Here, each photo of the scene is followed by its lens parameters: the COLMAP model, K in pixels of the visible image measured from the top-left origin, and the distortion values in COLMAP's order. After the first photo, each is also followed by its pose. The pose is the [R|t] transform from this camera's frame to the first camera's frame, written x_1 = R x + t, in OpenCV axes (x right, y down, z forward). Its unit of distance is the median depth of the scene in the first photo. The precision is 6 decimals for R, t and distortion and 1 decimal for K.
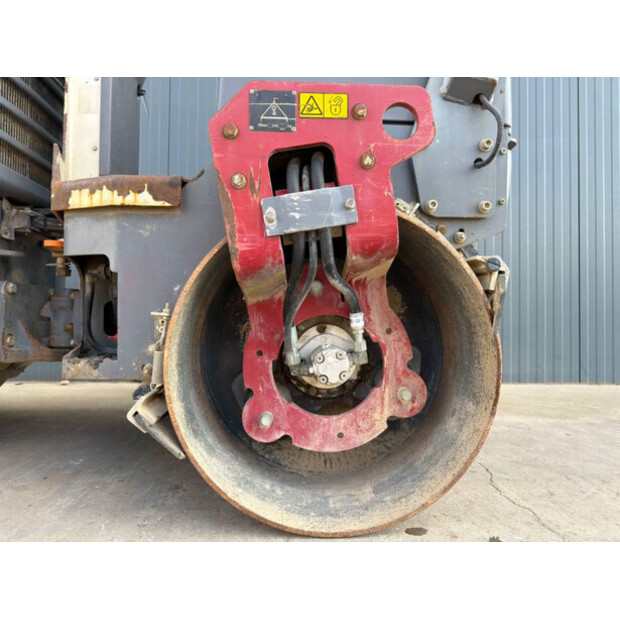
lens RADIAL K [[443.0, 0, 310.0], [0, 443.0, 310.0], [0, 0, 1]] dist [0.071362, -0.110038]
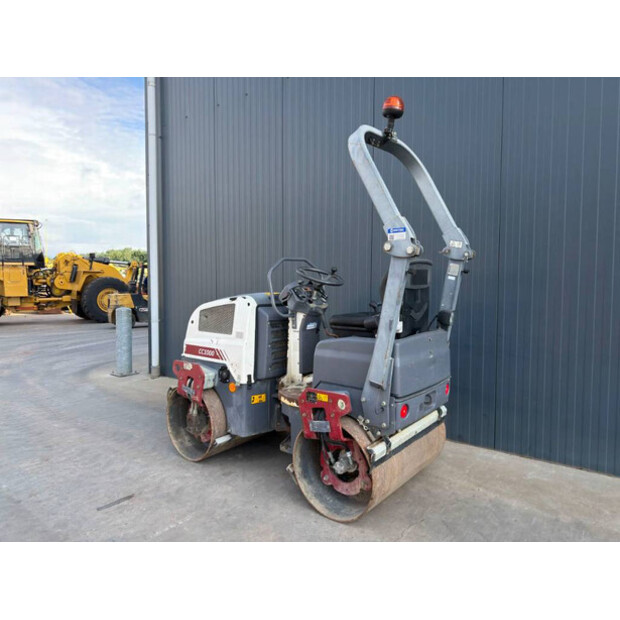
lens RADIAL K [[443.0, 0, 310.0], [0, 443.0, 310.0], [0, 0, 1]] dist [0.071362, -0.110038]
pose [[0.741116, 0.024988, -0.670911, 1.928583], [0.022056, 0.997862, 0.061529, -1.147861], [0.671014, -0.060398, 0.738980, -1.356284]]
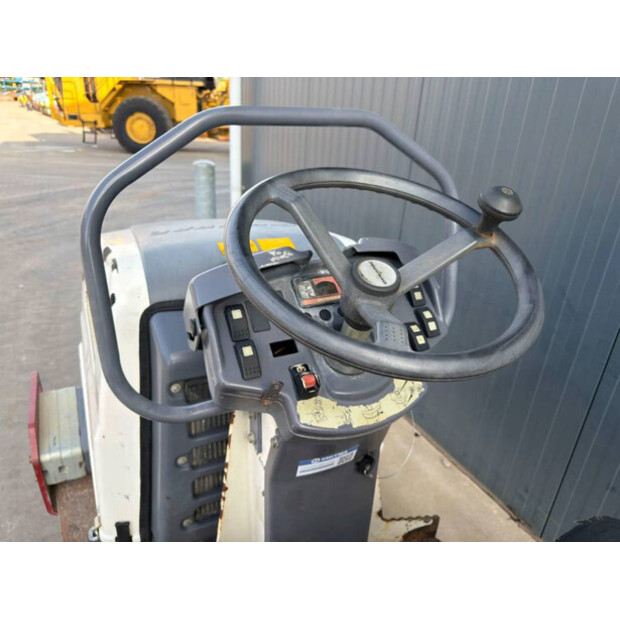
lens RADIAL K [[437.1, 0, 310.0], [0, 437.1, 310.0], [0, 0, 1]] dist [-0.001187, -0.000088]
pose [[0.404145, 0.388507, -0.828088, -0.013466], [-0.020856, 0.908994, 0.416287, -1.356033], [0.914457, -0.150970, 0.375468, 1.105436]]
